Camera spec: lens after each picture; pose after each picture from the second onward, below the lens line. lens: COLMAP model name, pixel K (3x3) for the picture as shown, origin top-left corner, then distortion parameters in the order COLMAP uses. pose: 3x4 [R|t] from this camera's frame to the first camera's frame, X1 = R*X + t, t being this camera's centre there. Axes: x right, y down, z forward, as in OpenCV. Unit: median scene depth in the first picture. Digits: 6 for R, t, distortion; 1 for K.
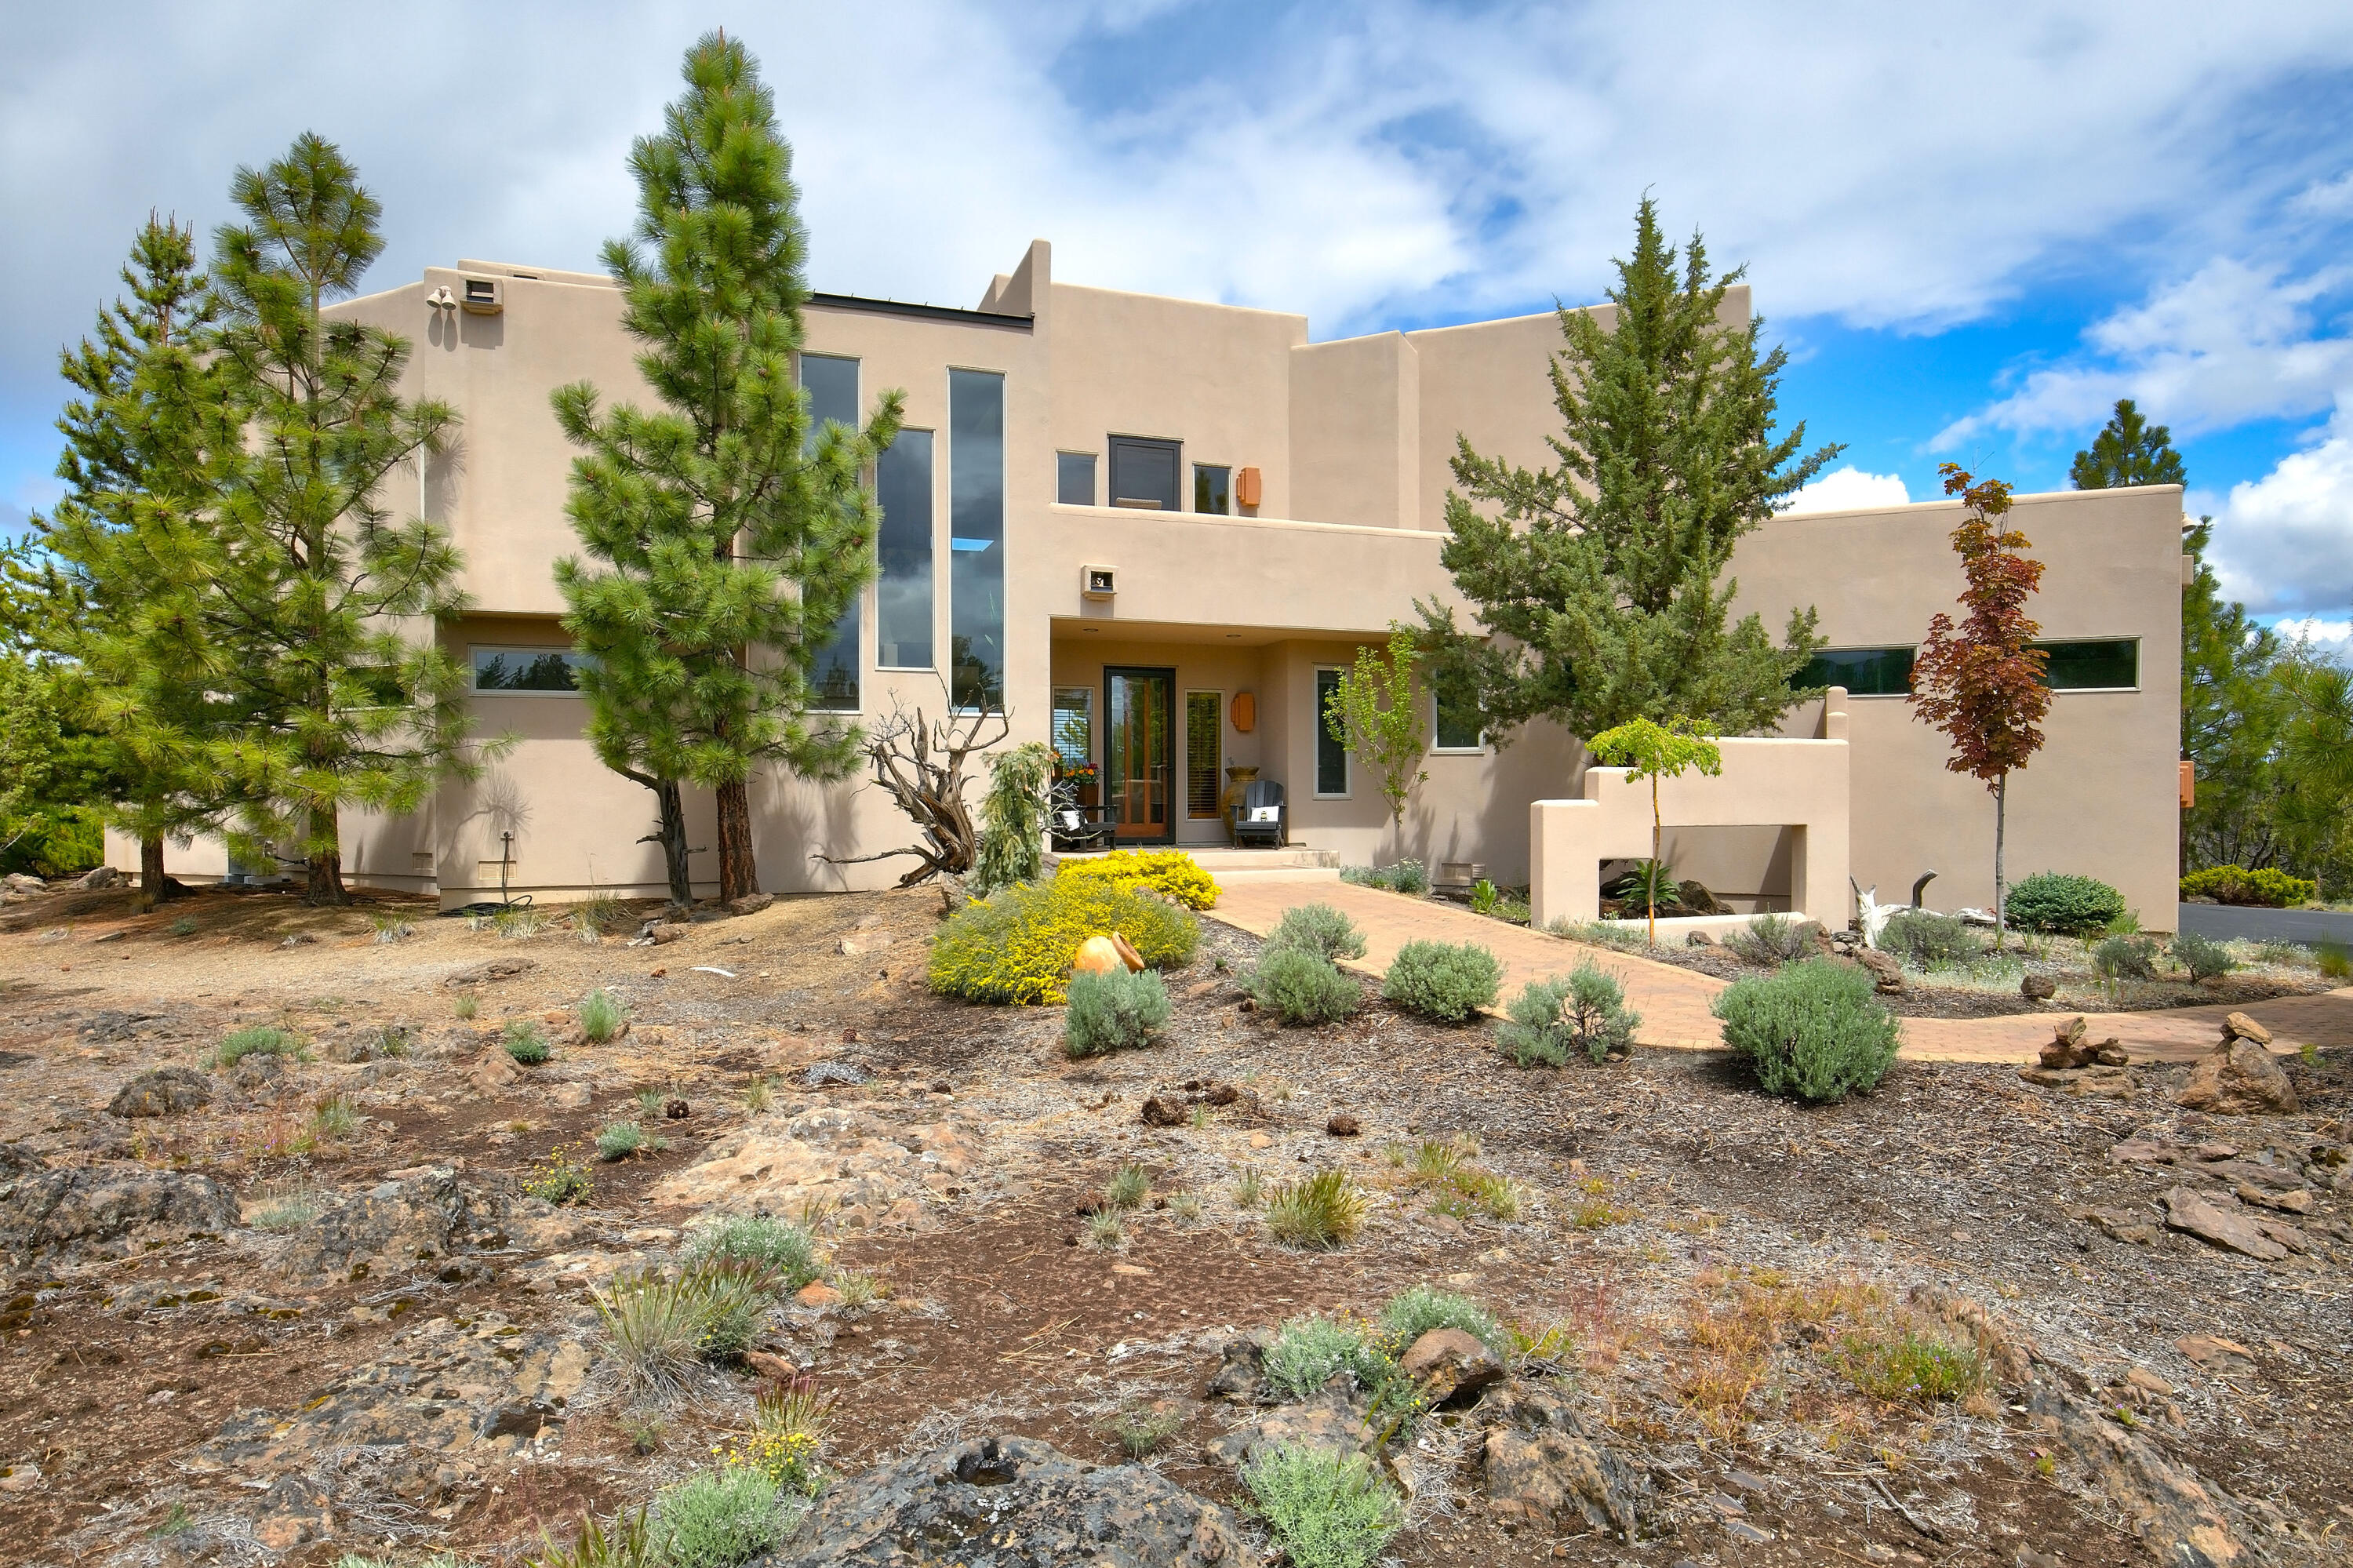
lens RADIAL K [[1272.3, 0, 1123.7], [0, 1272.3, 796.3], [0, 0, 1]] dist [-0.029710, 0.000582]
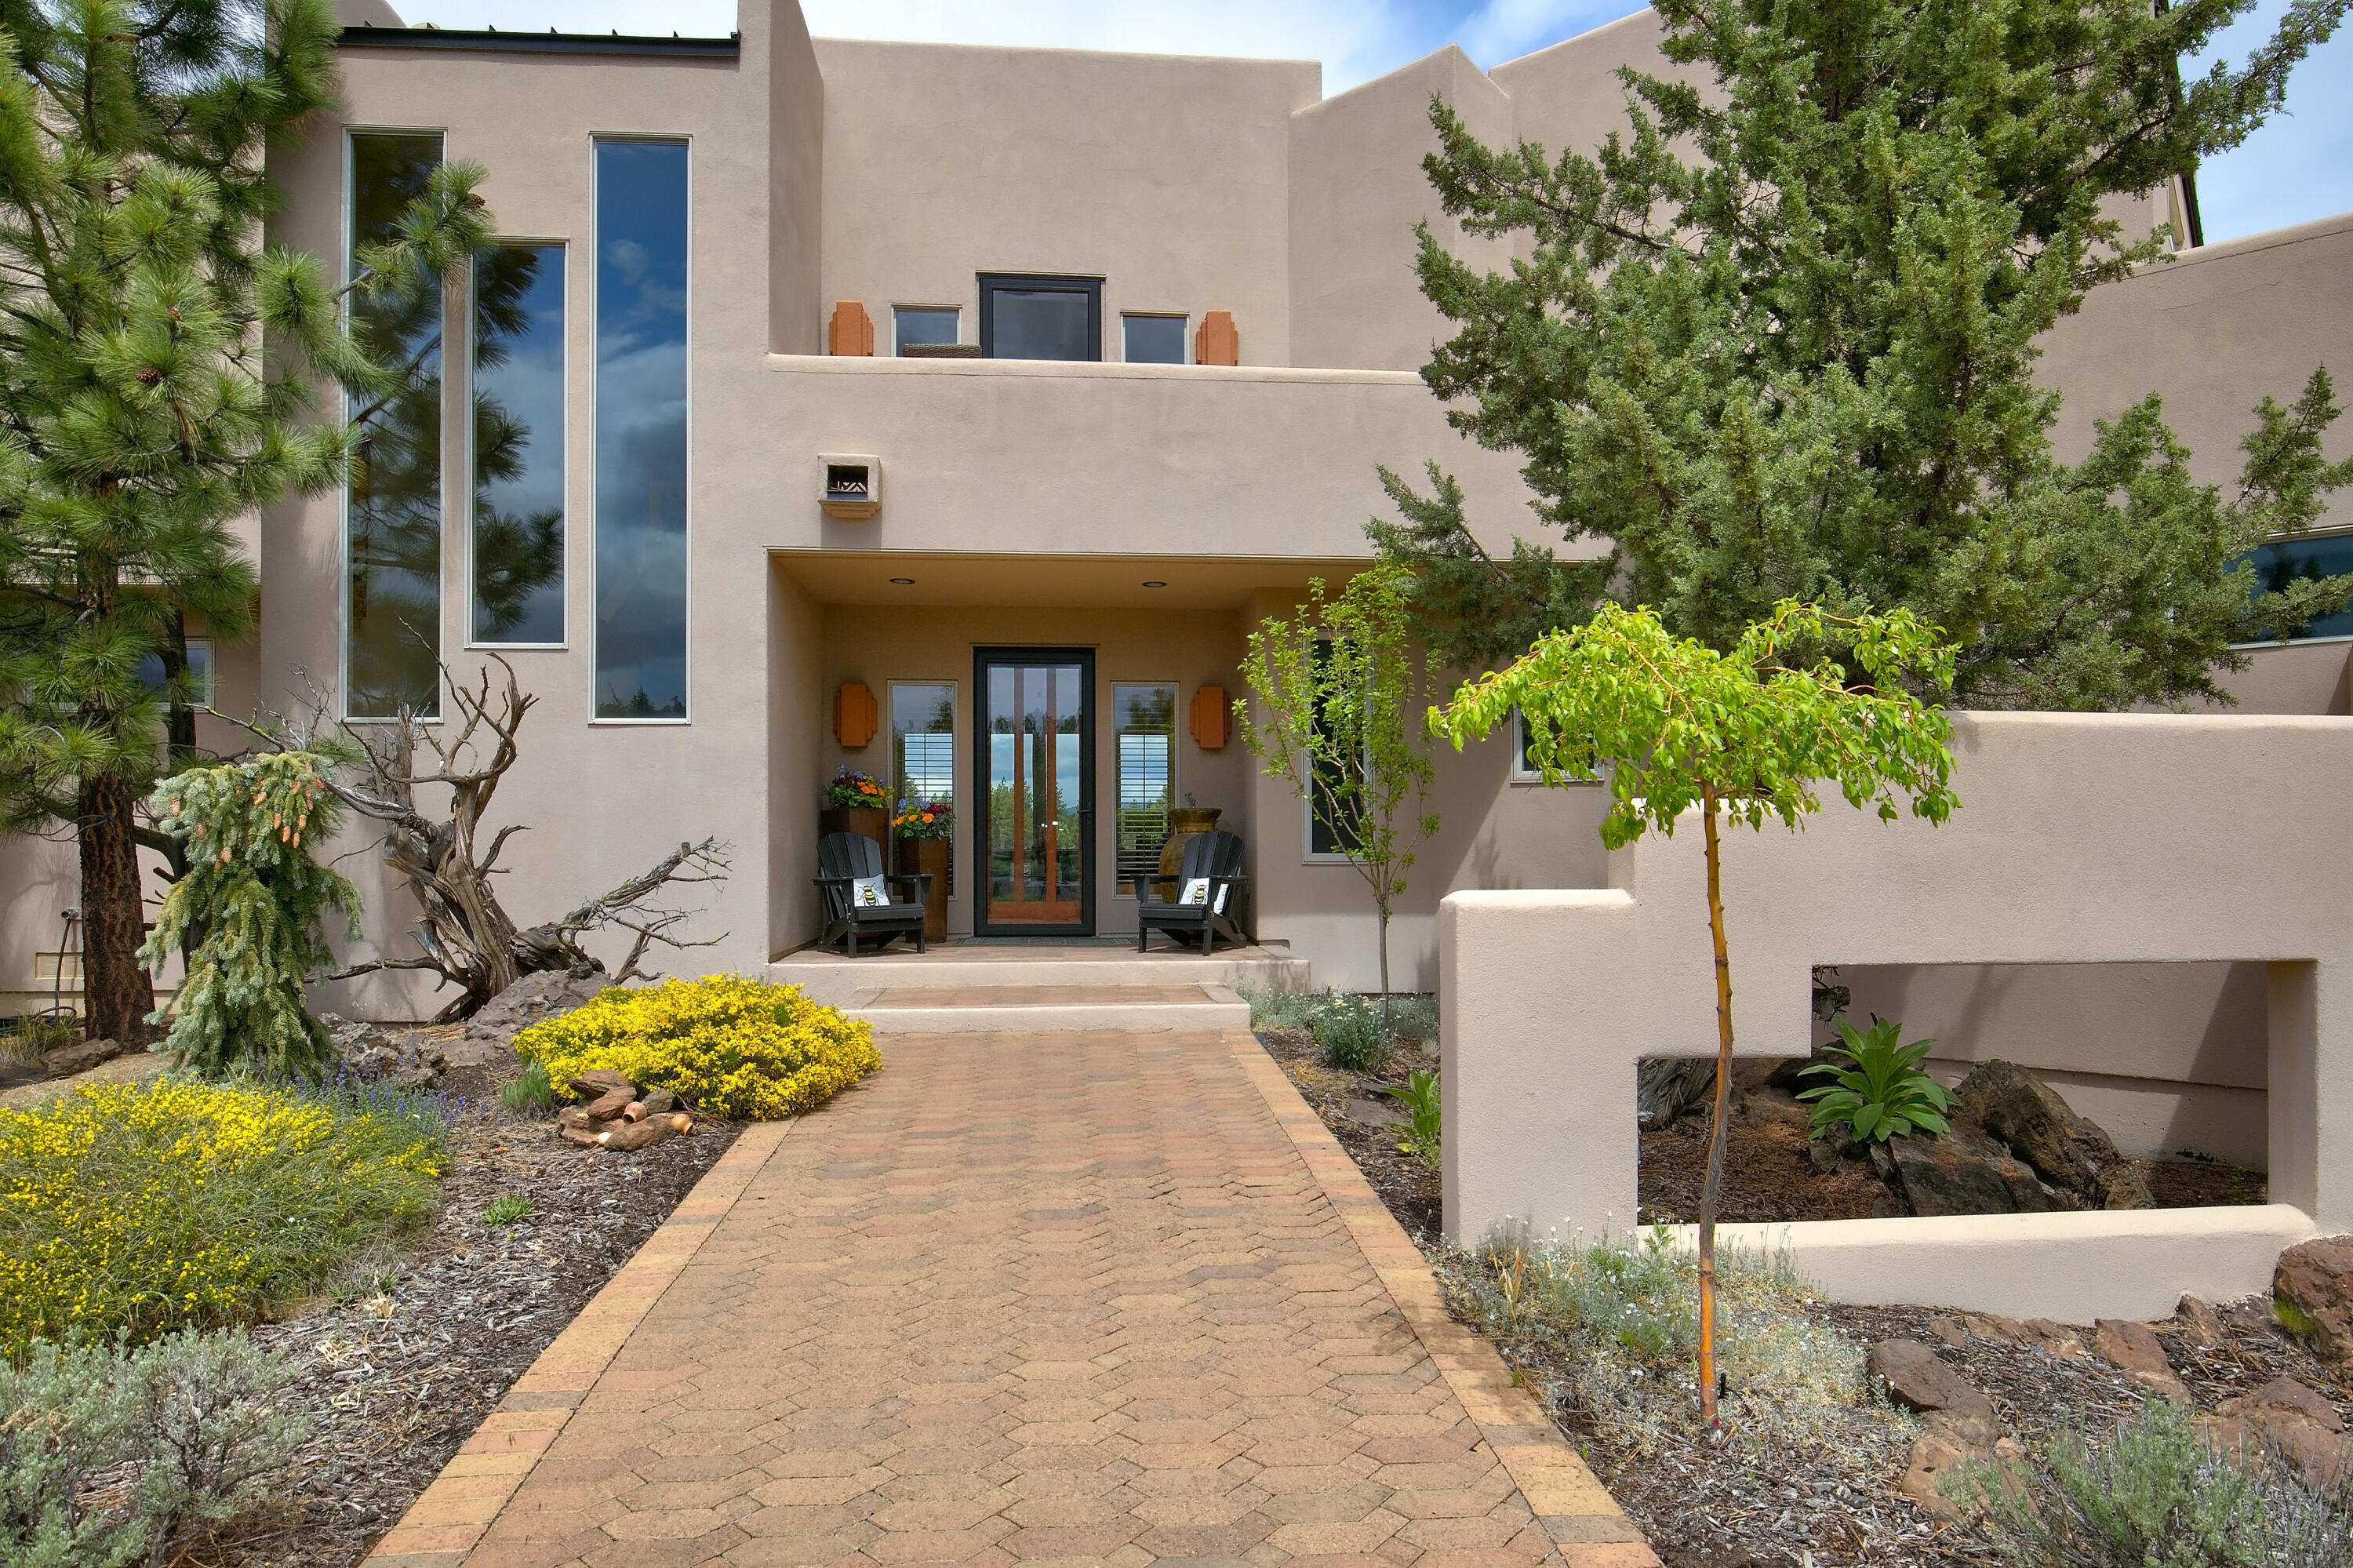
lens RADIAL K [[1272.3, 0, 1183.3], [0, 1272.3, 821.0], [0, 0, 1]] dist [-0.029710, 0.000582]
pose [[0.975718, -0.002159, -0.219020, 0.310876], [-0.001635, 0.999852, -0.017141, -0.009773], [0.219025, 0.017083, 0.975570, 0.595229]]
